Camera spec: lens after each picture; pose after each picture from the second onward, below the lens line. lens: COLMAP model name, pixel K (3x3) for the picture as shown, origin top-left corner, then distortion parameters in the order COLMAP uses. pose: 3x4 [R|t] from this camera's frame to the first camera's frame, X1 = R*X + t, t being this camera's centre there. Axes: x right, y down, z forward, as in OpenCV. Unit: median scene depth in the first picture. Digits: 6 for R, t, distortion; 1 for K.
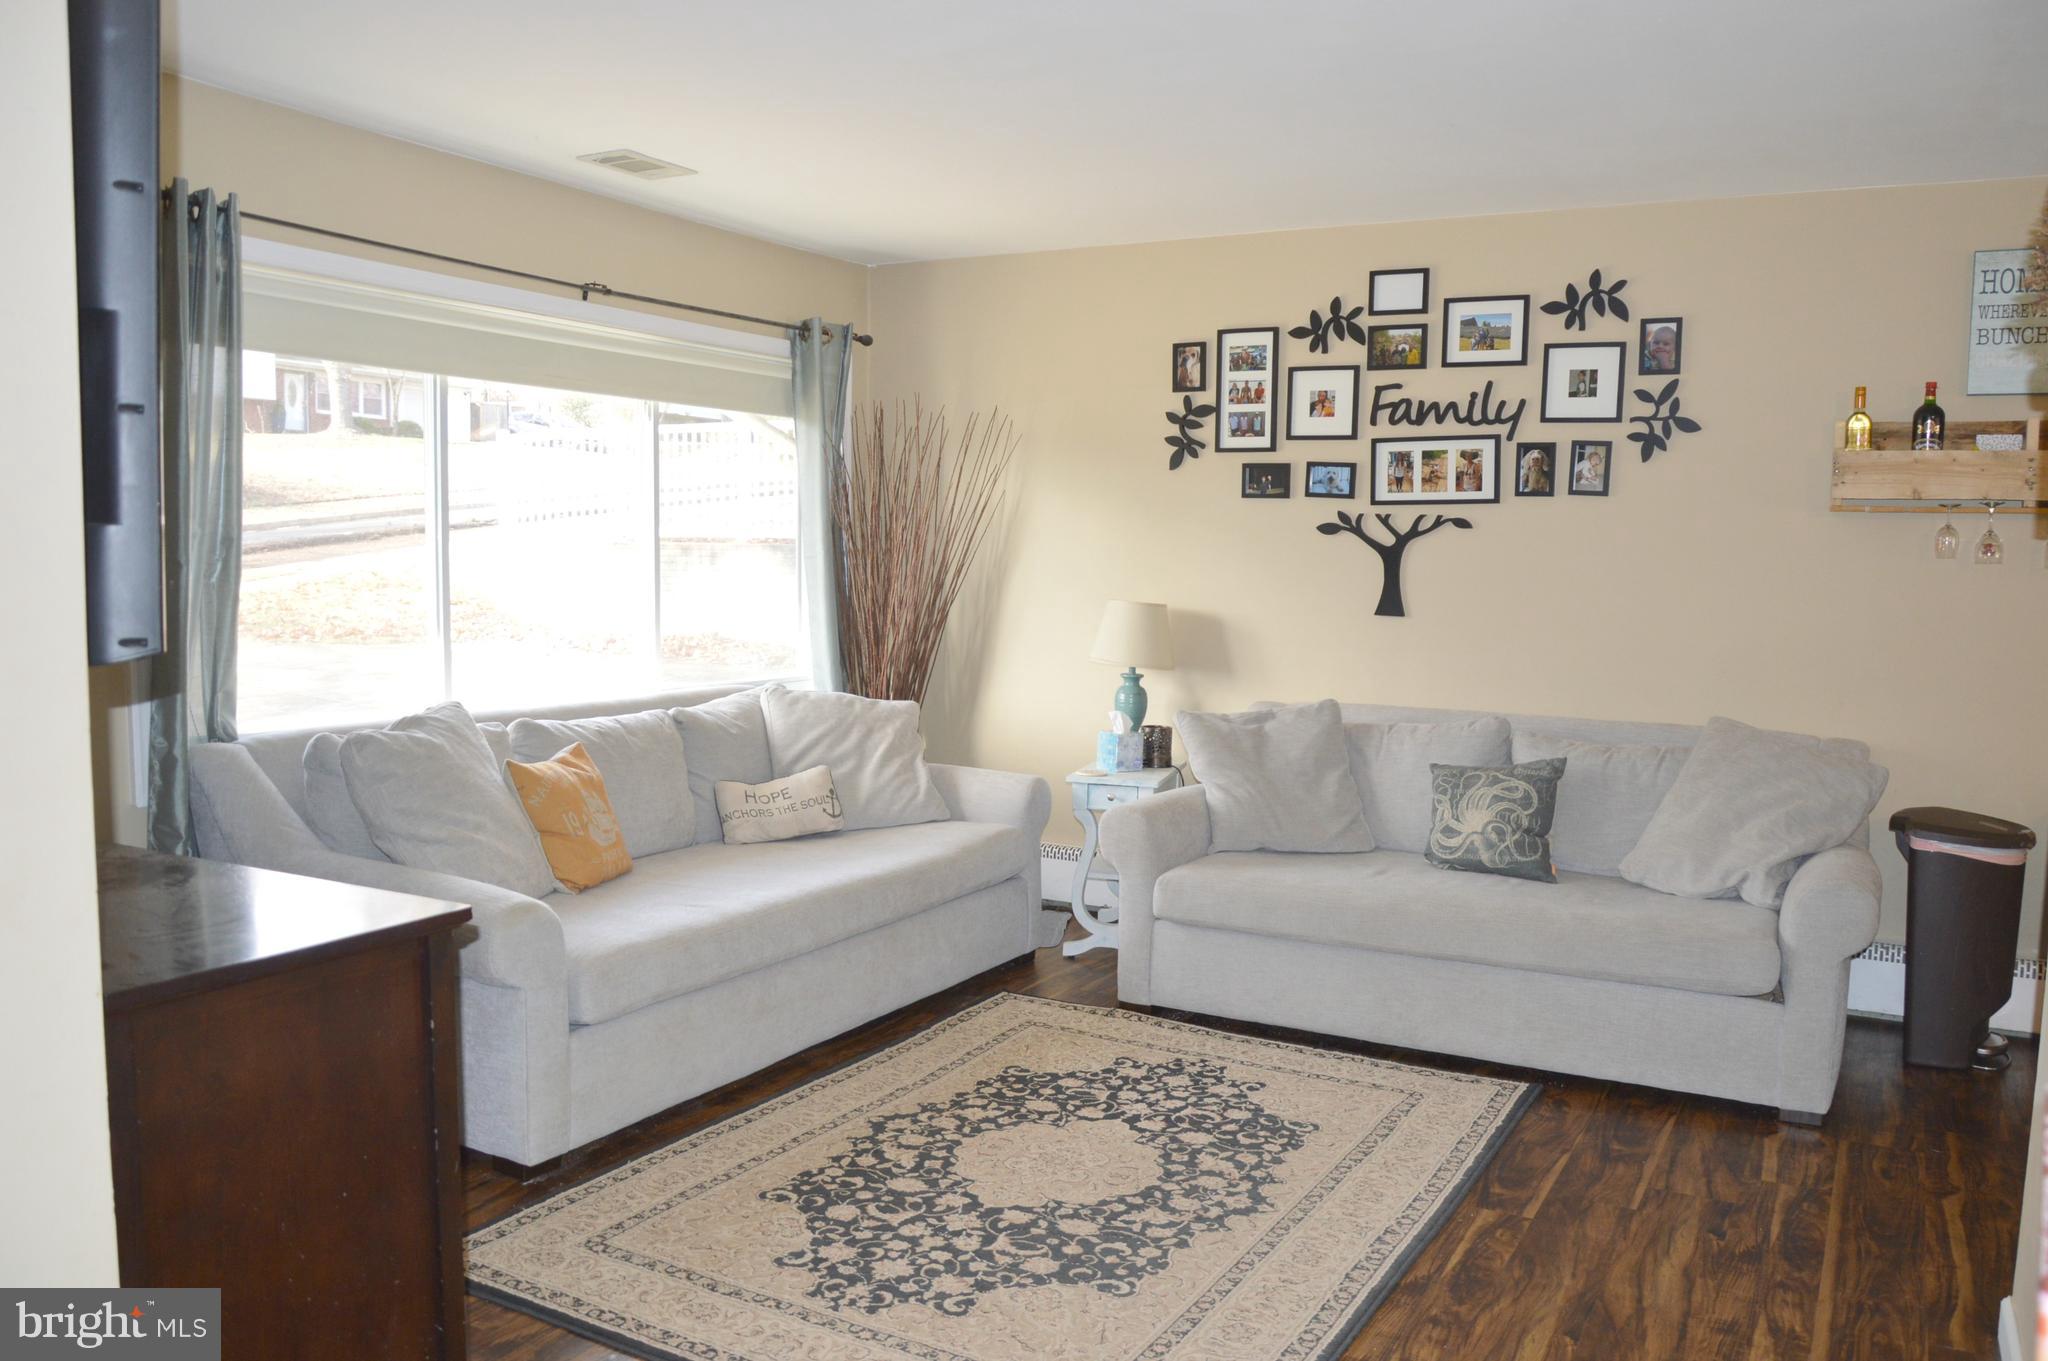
lens RADIAL K [[1589.3, 0, 1056.4], [0, 1589.3, 688.9], [0, 0, 1]] dist [-0.046526, -0.007670]
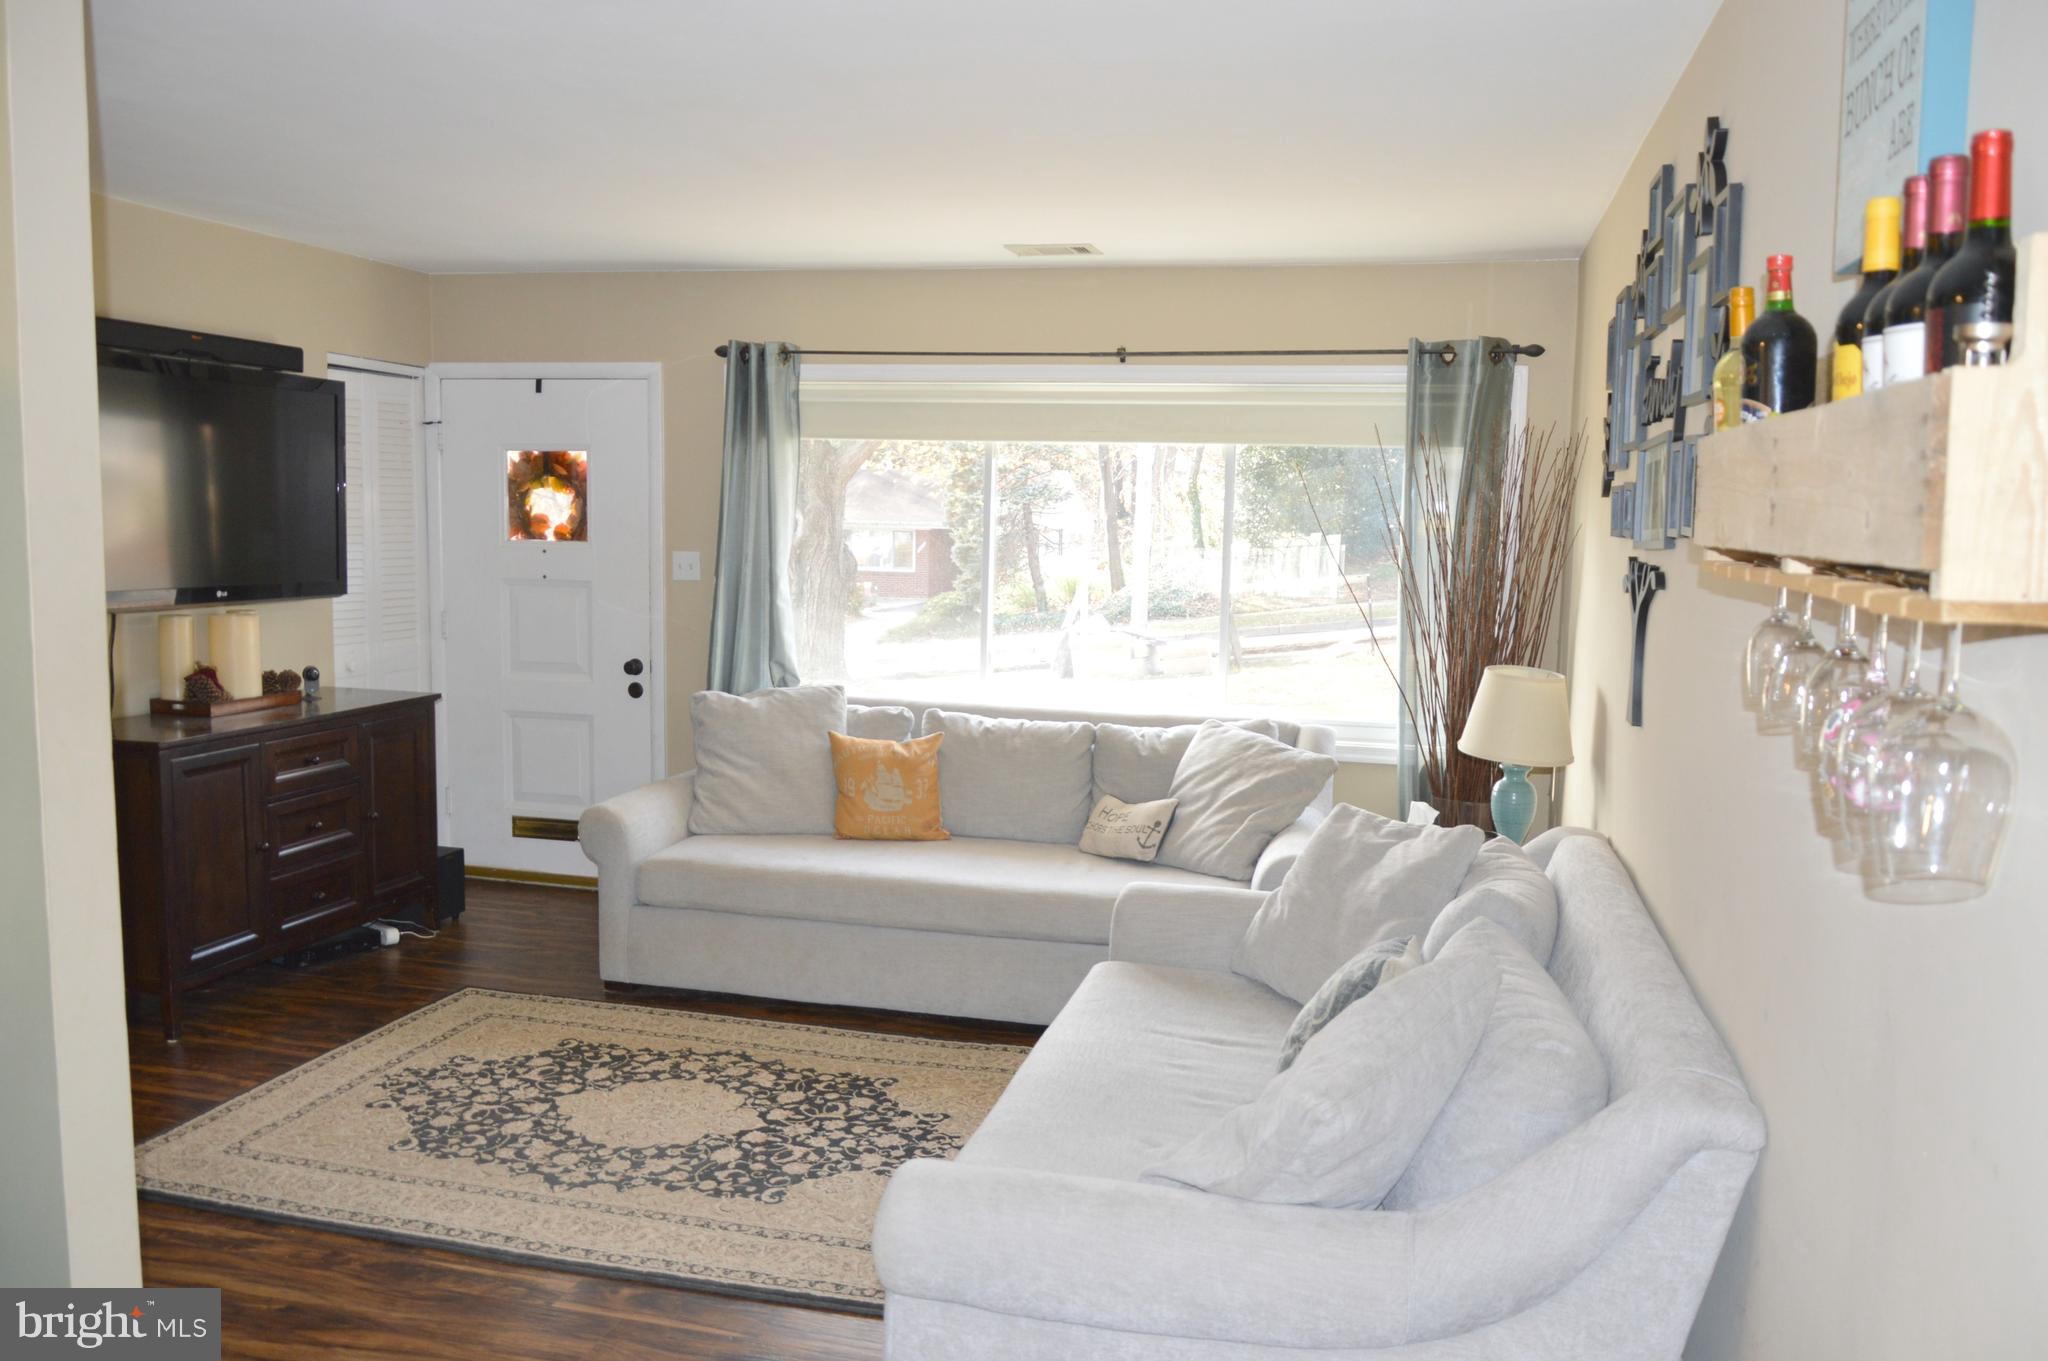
lens RADIAL K [[1589.3, 0, 1033.4], [0, 1589.3, 676.7], [0, 0, 1]] dist [-0.046526, -0.007670]
pose [[0.267556, 0.086199, -0.959679, 0.888301], [-0.101485, 0.992972, 0.060896, -0.091569], [0.958183, 0.081100, 0.274424, 0.700005]]
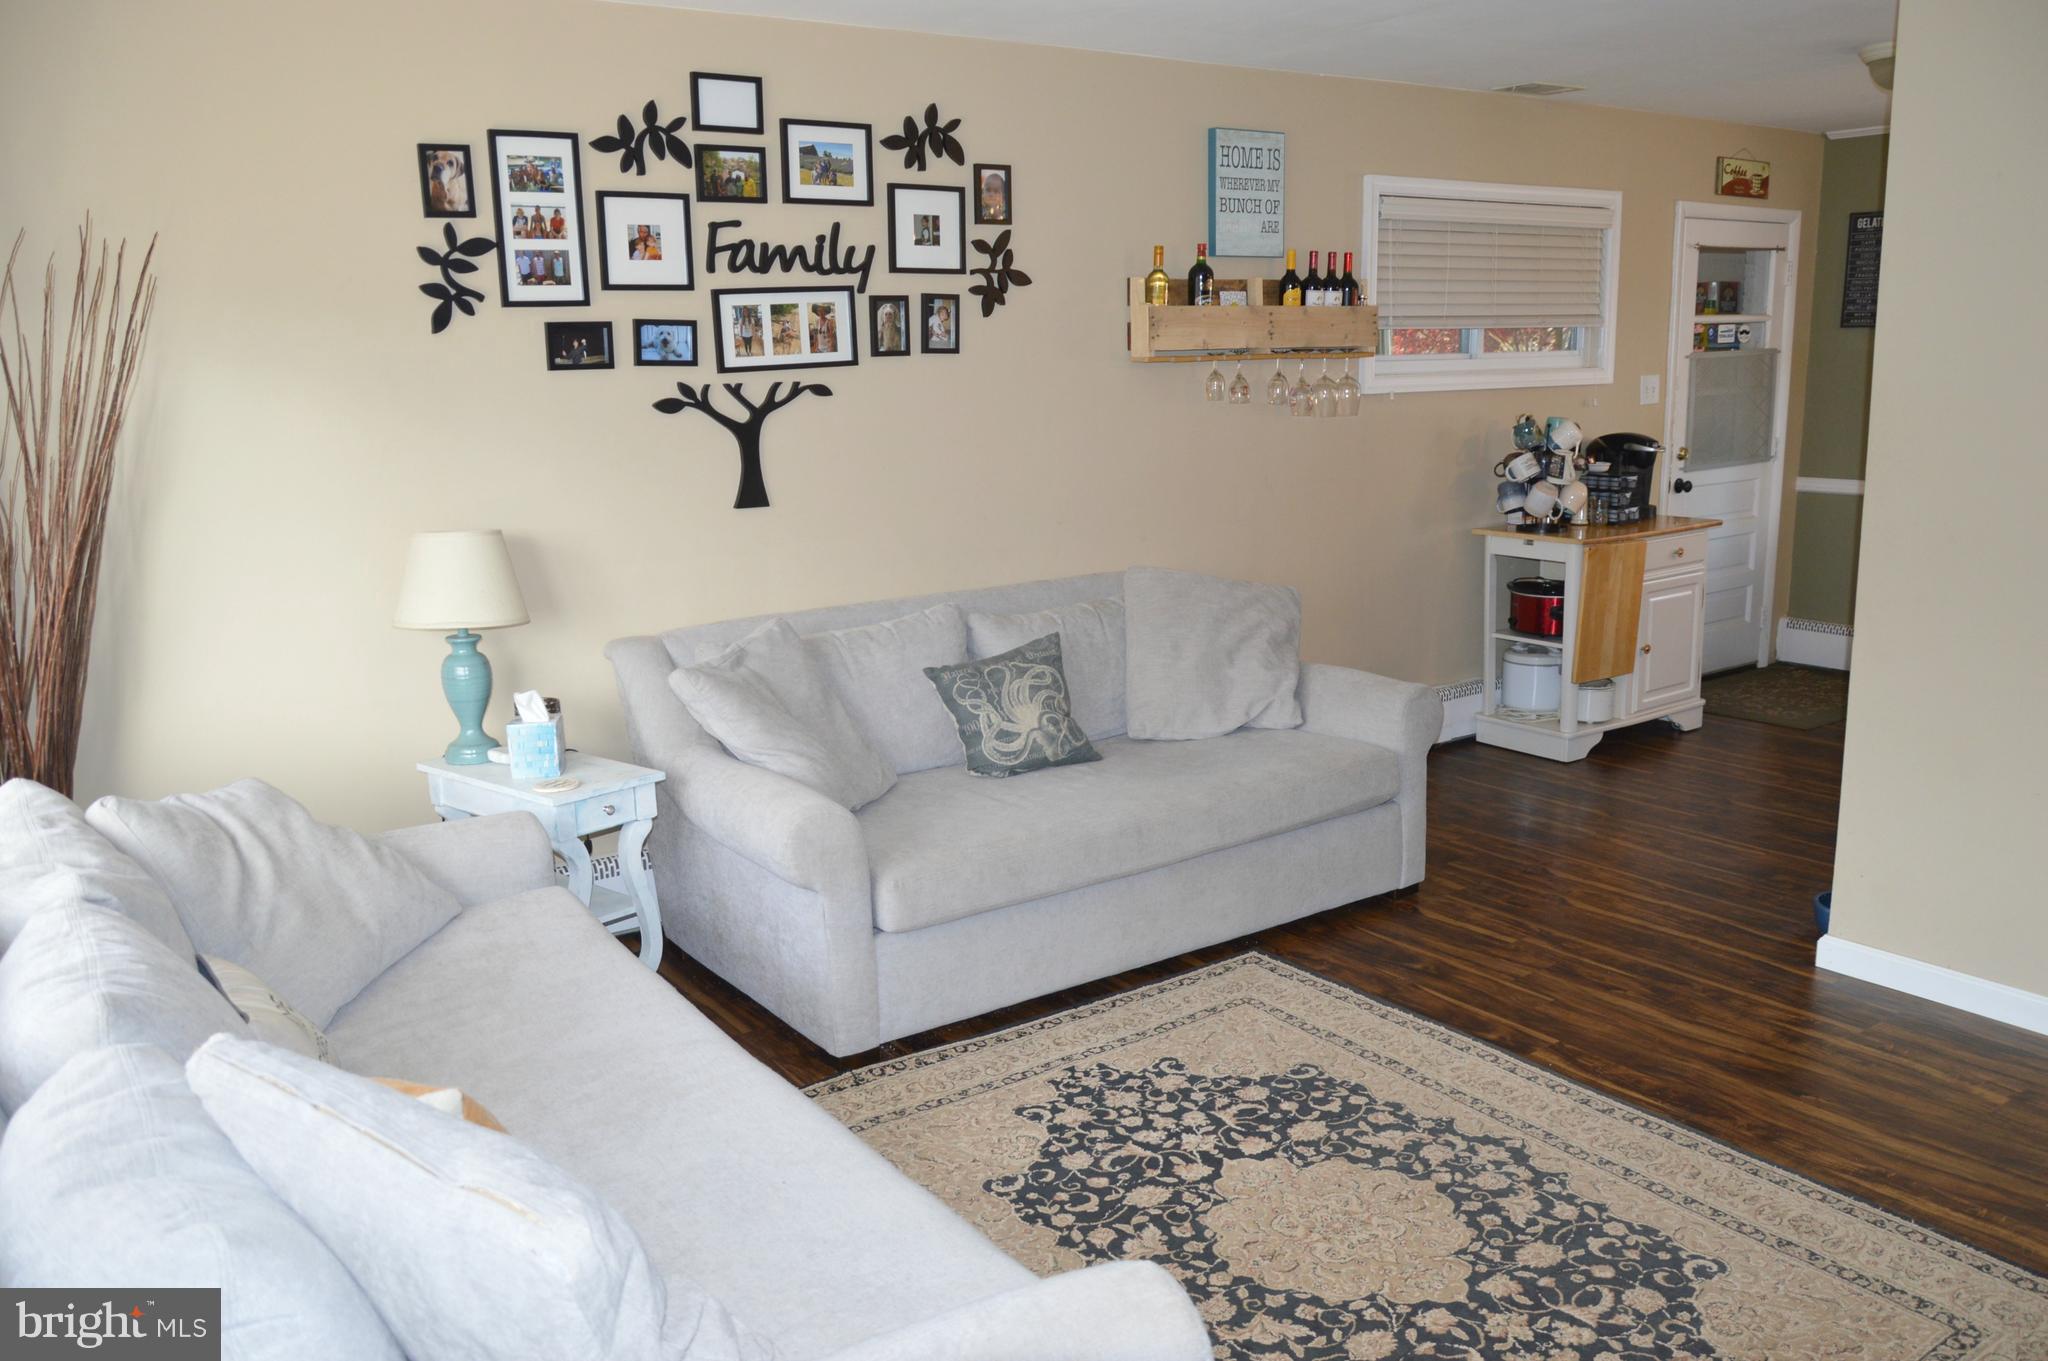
lens RADIAL K [[1589.3, 0, 1027.0], [0, 1589.3, 681.0], [0, 0, 1]] dist [-0.046526, -0.007670]
pose [[0.446582, -0.211232, 0.869451, -0.543660], [0.114388, 0.977238, 0.178664, -0.104490], [-0.887400, 0.019666, 0.460580, 0.580552]]
